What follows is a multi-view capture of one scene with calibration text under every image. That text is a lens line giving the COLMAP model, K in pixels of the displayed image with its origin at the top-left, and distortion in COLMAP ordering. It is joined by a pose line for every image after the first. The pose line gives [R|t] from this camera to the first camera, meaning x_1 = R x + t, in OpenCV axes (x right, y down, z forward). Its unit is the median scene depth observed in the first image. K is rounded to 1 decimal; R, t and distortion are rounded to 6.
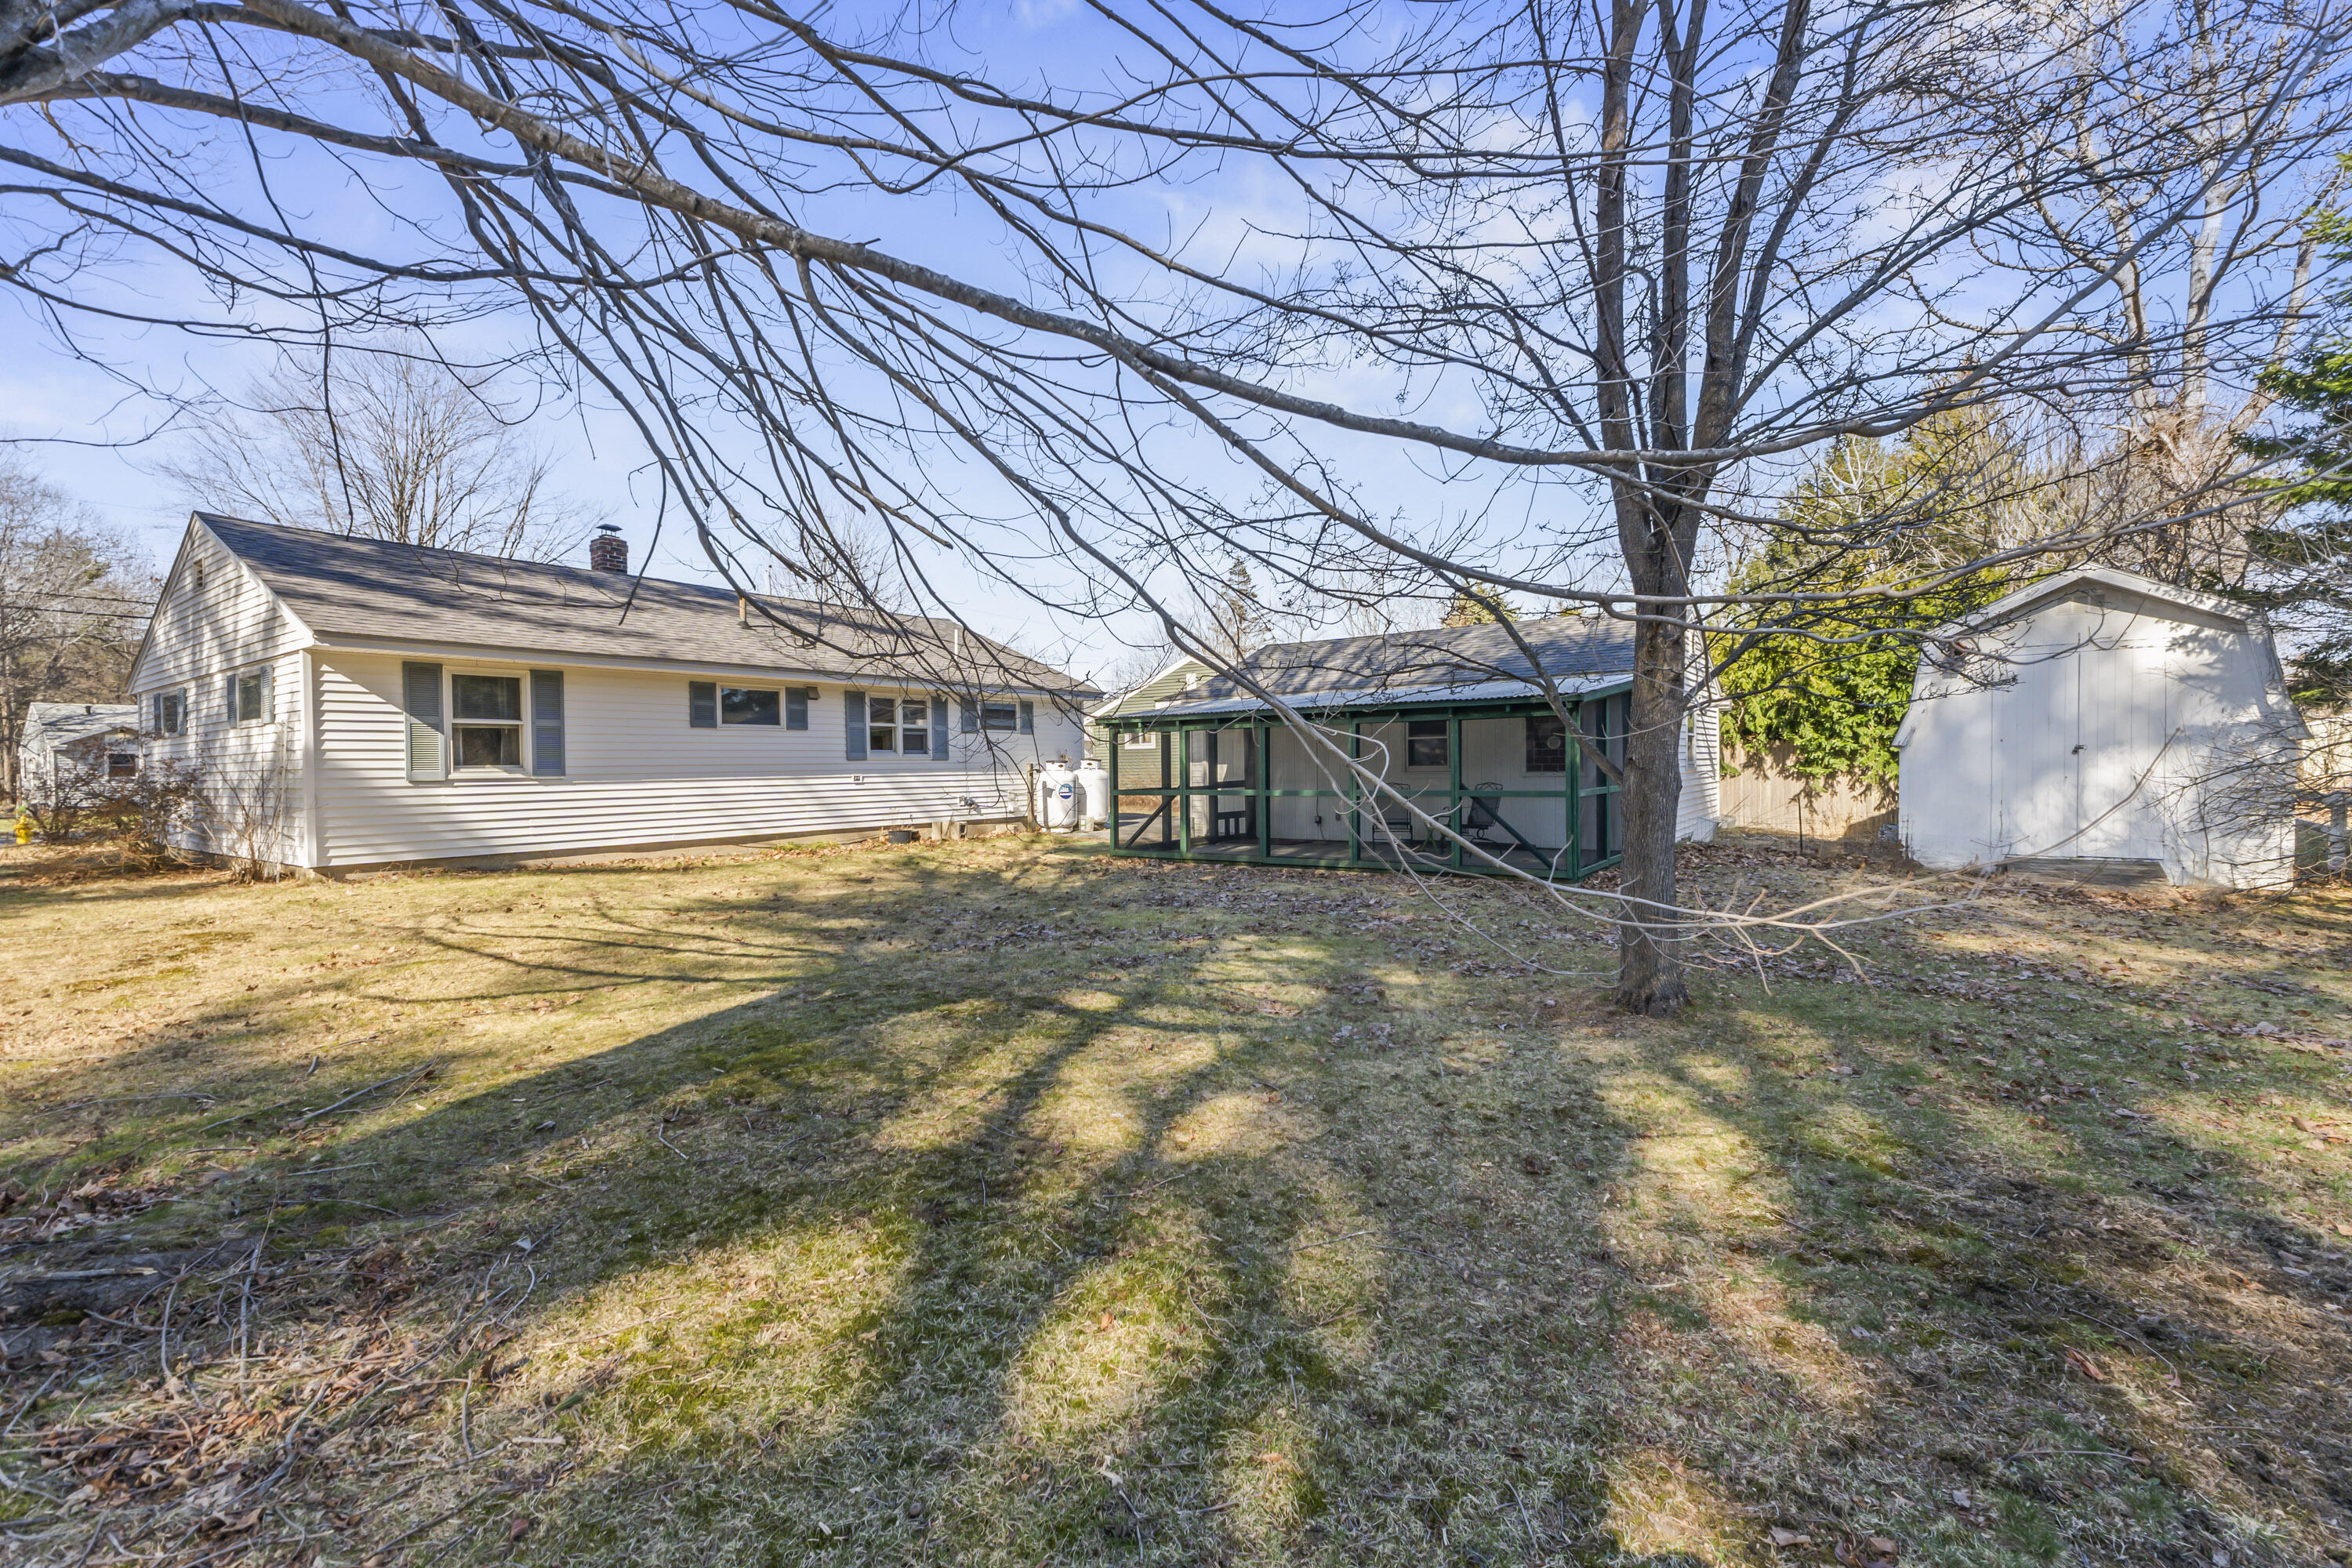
lens RADIAL K [[998.8, 0, 1174.2], [0, 998.8, 776.4], [0, 0, 1]] dist [-0.008534, 0.000061]
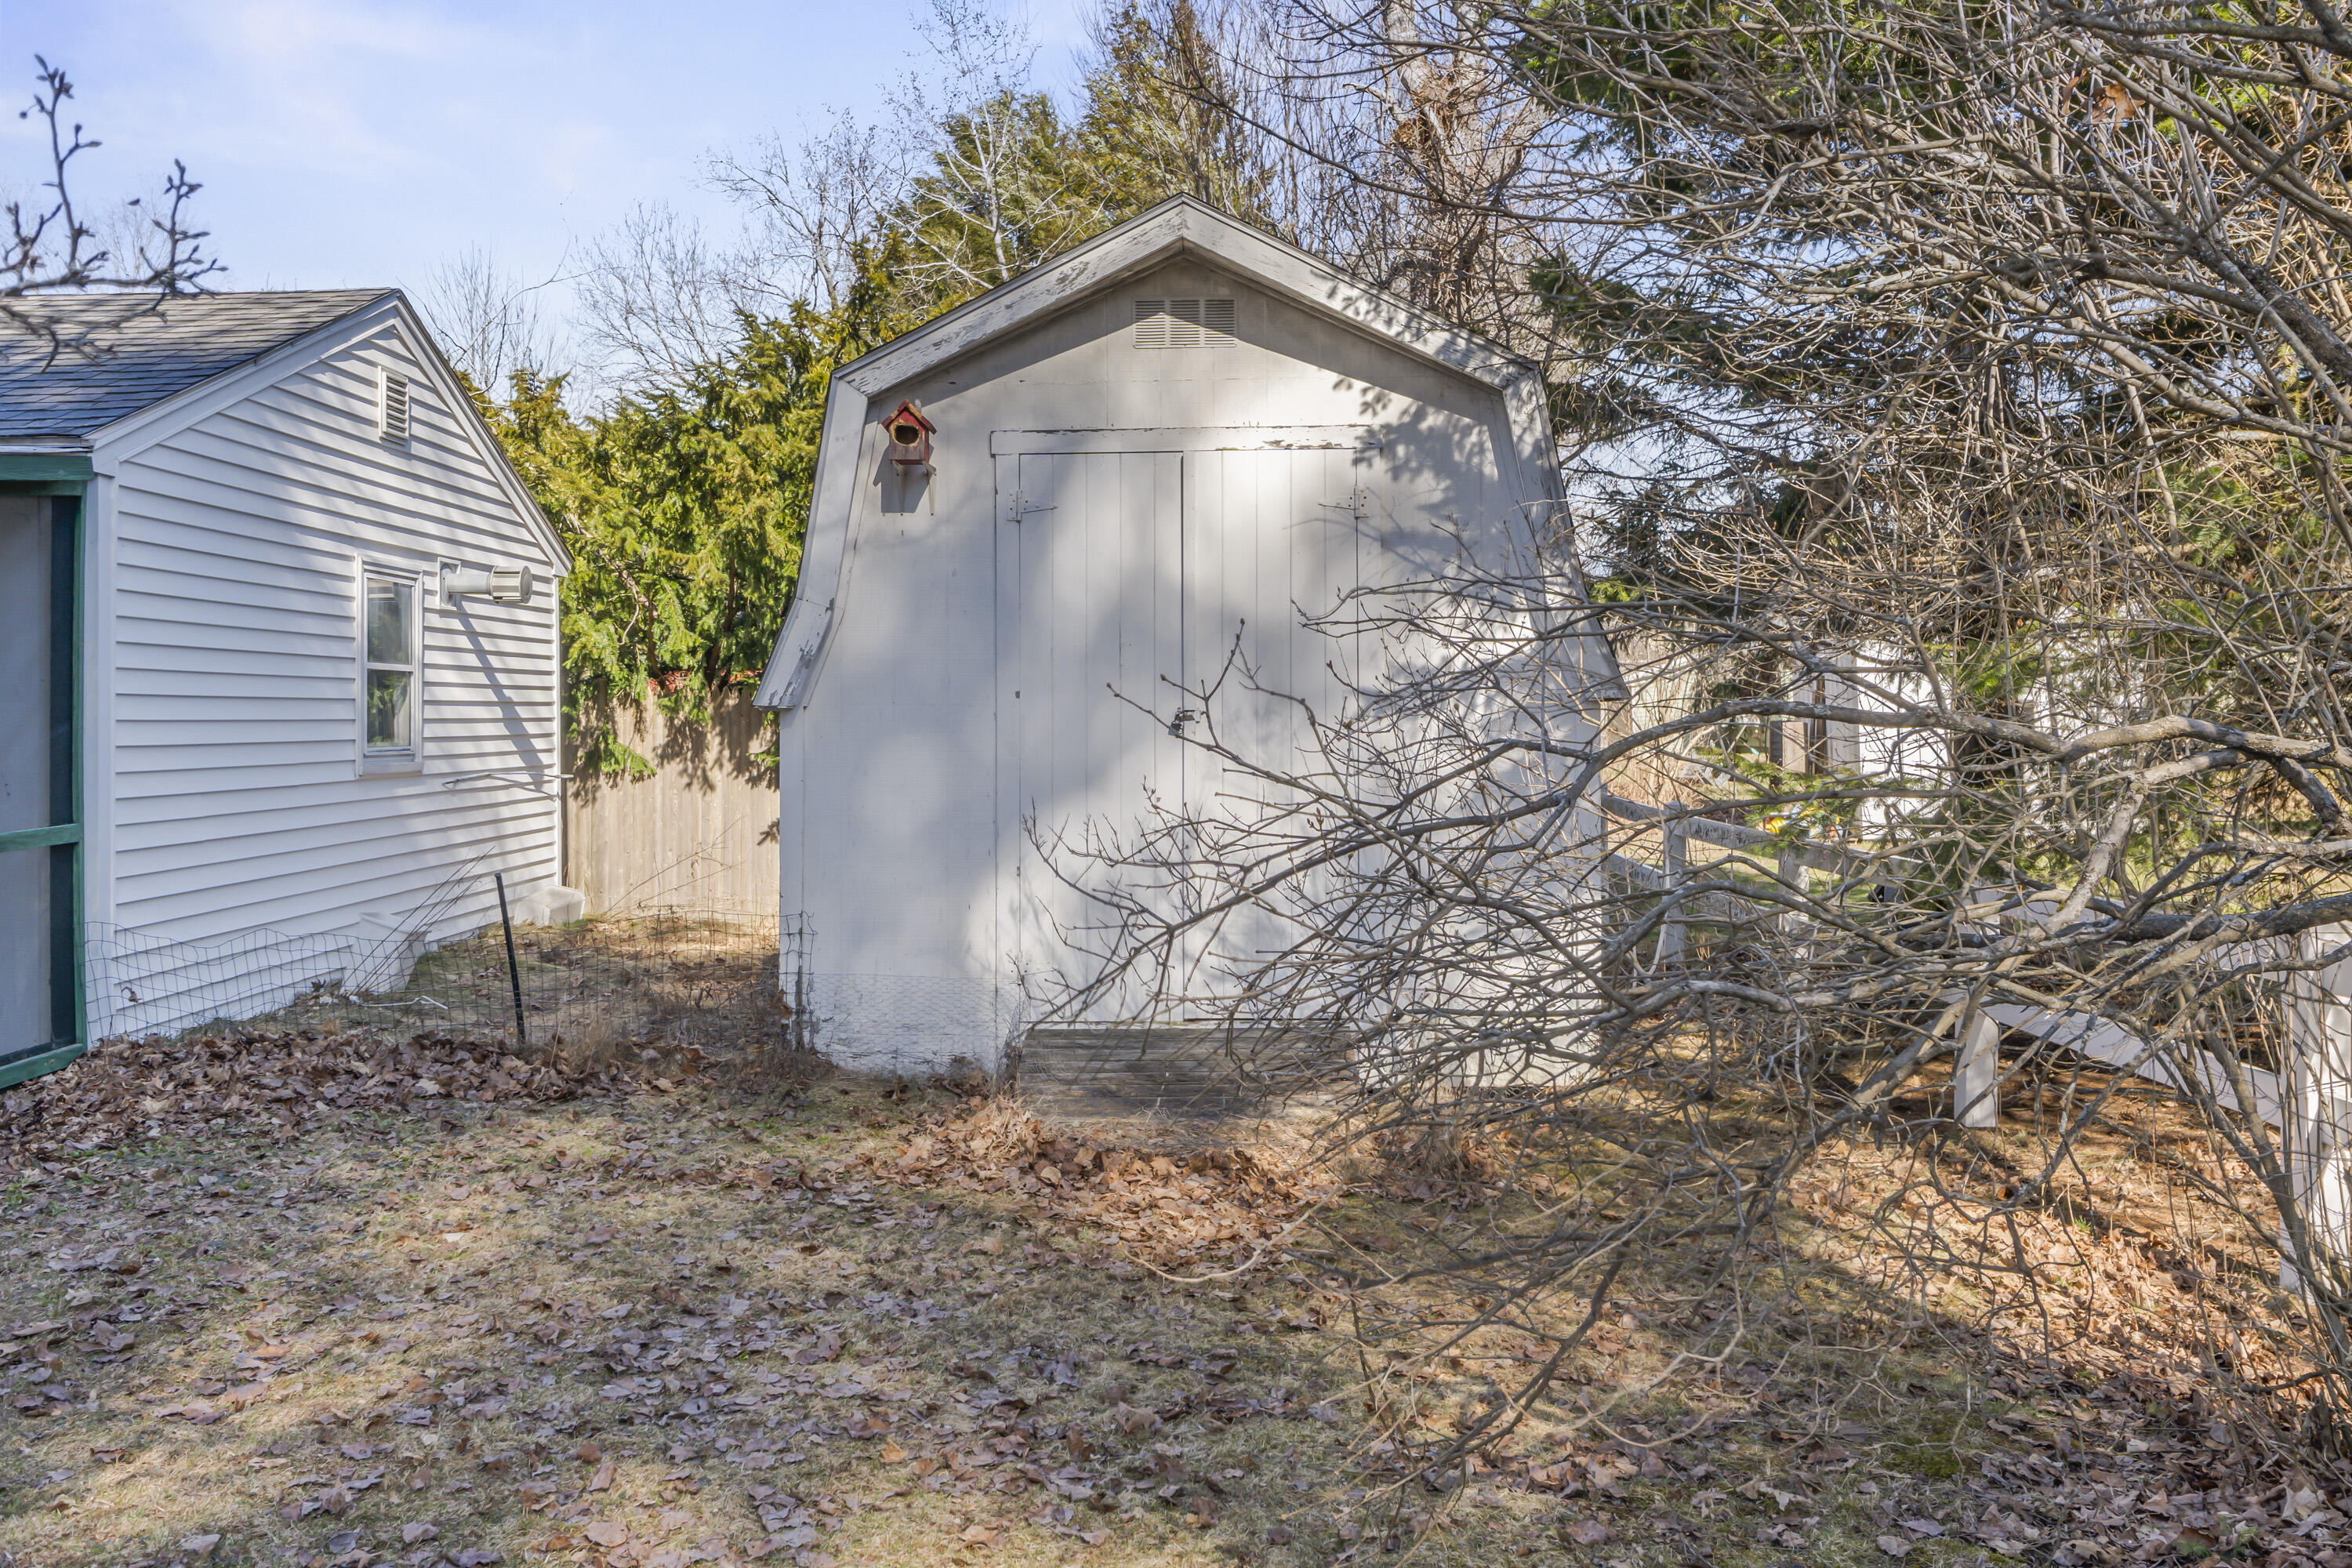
lens RADIAL K [[1954.1, 0, 1175.6], [0, 1954.1, 702.2], [0, 0, 1]] dist [-0.000255, 0.000006]
pose [[0.812603, 0.011682, 0.582700, 0.502124], [0.005624, 0.999595, -0.027883, -0.015422], [-0.582790, 0.025934, 0.812209, 0.428675]]
